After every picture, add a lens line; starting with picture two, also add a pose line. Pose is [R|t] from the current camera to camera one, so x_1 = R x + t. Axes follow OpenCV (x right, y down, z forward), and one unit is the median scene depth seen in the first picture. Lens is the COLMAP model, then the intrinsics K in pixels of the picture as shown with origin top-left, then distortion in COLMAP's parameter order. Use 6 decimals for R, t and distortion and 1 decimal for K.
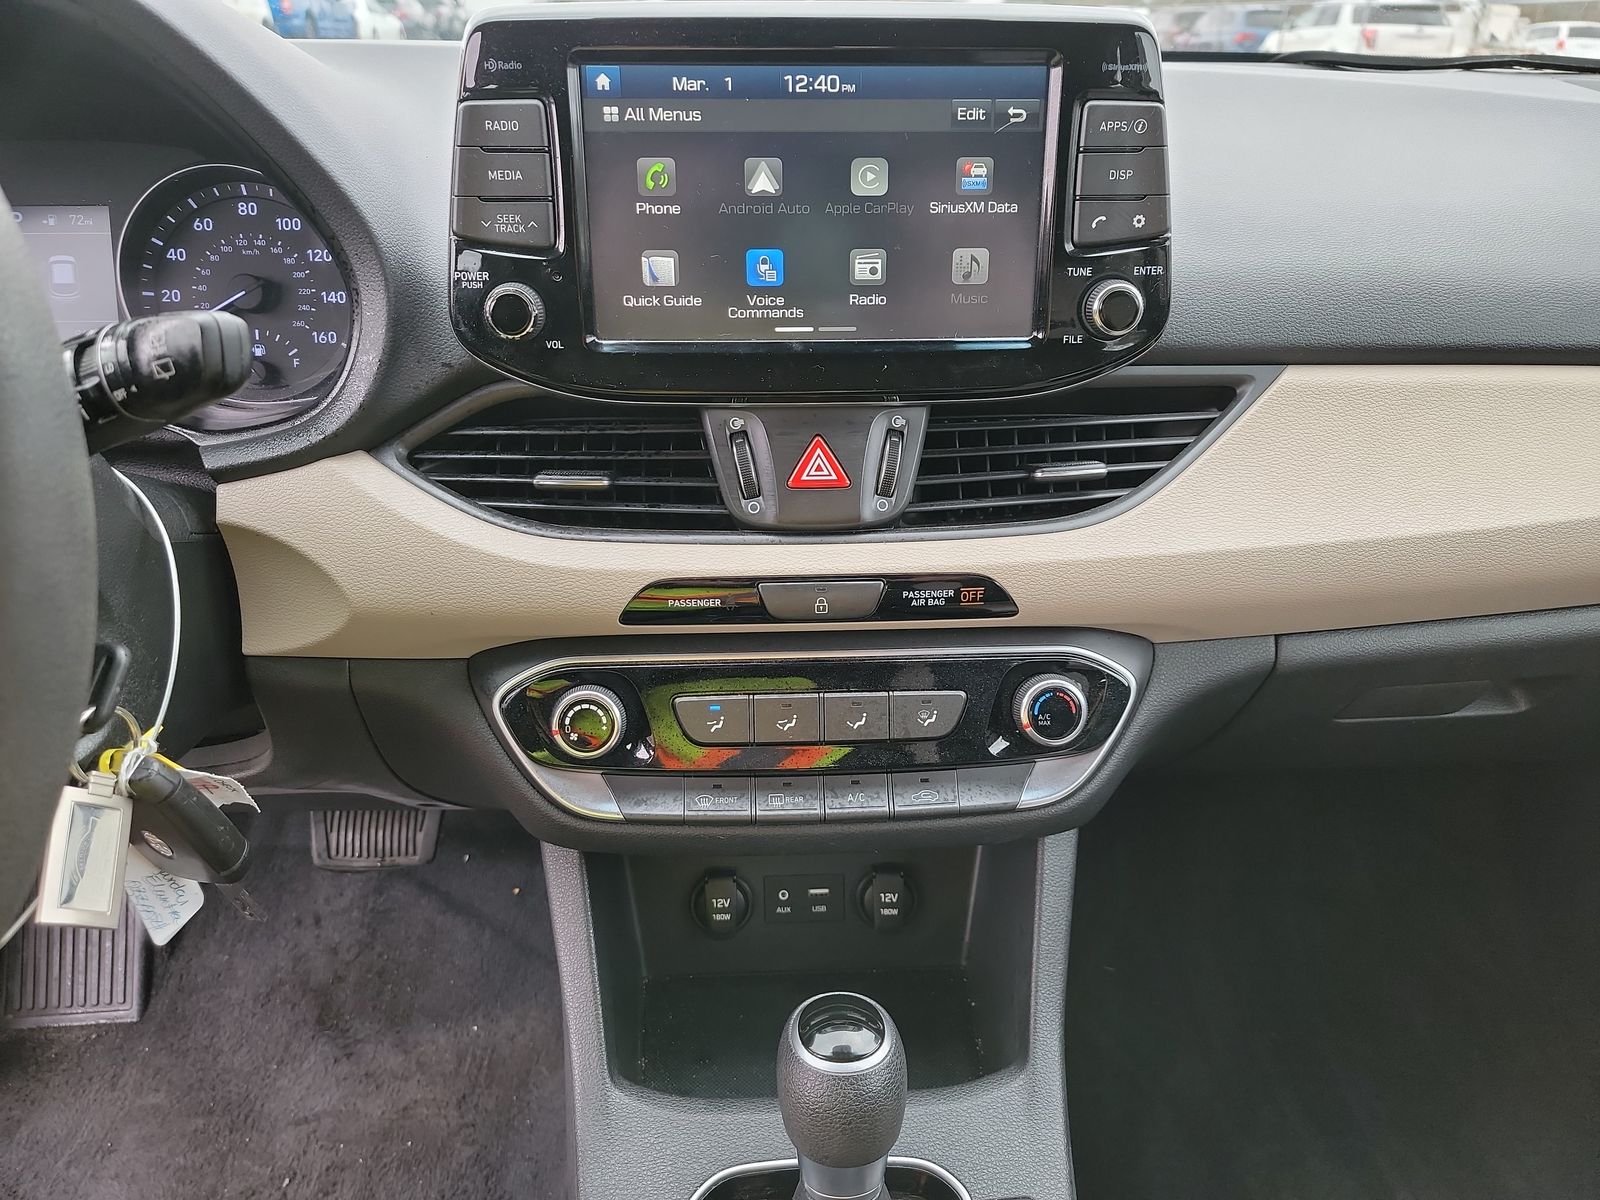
lens RADIAL K [[1038.8, 0, 800.0], [0, 1038.8, 600.0], [0, 0, 1]] dist [0.038425, -0.031525]
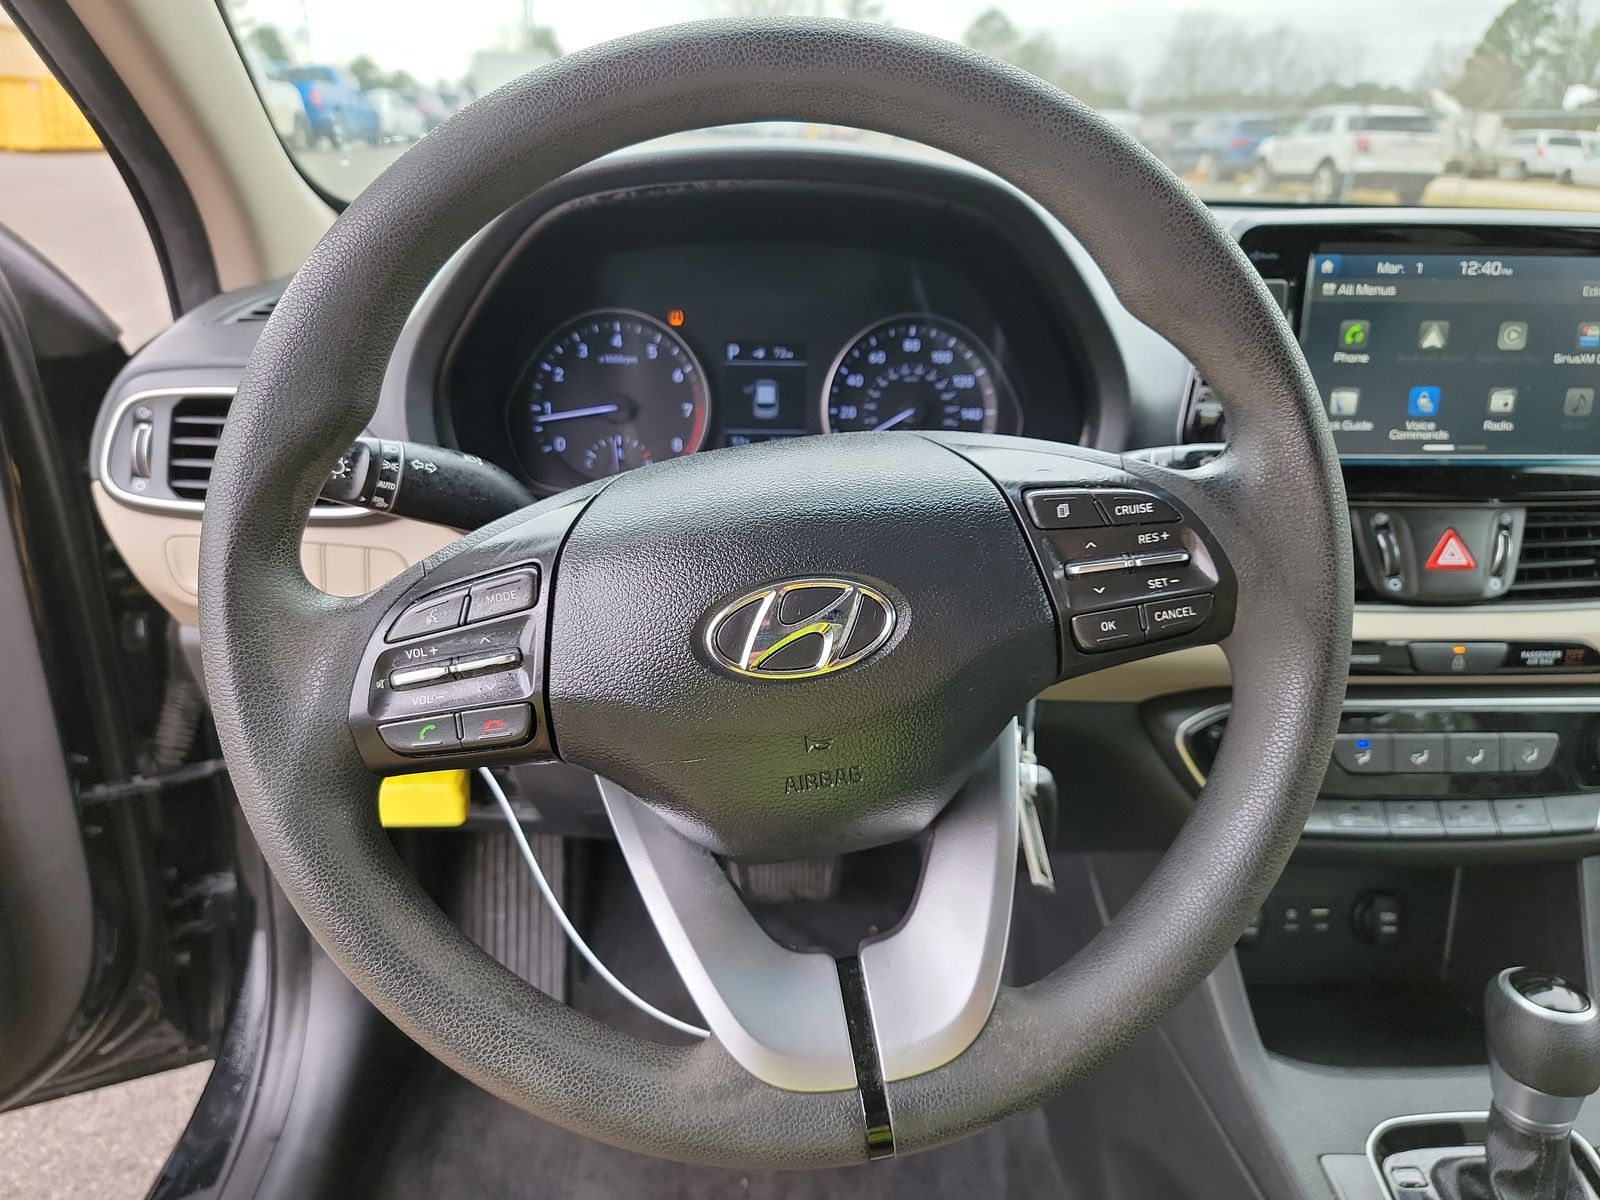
lens RADIAL K [[1038.8, 0, 800.0], [0, 1038.8, 600.0], [0, 0, 1]] dist [0.038425, -0.031525]
pose [[0.999905, 0.013697, 0.001283, -0.772139], [-0.013562, 0.997079, -0.075167, 0.035833], [-0.002309, 0.075143, 0.997170, -0.272237]]
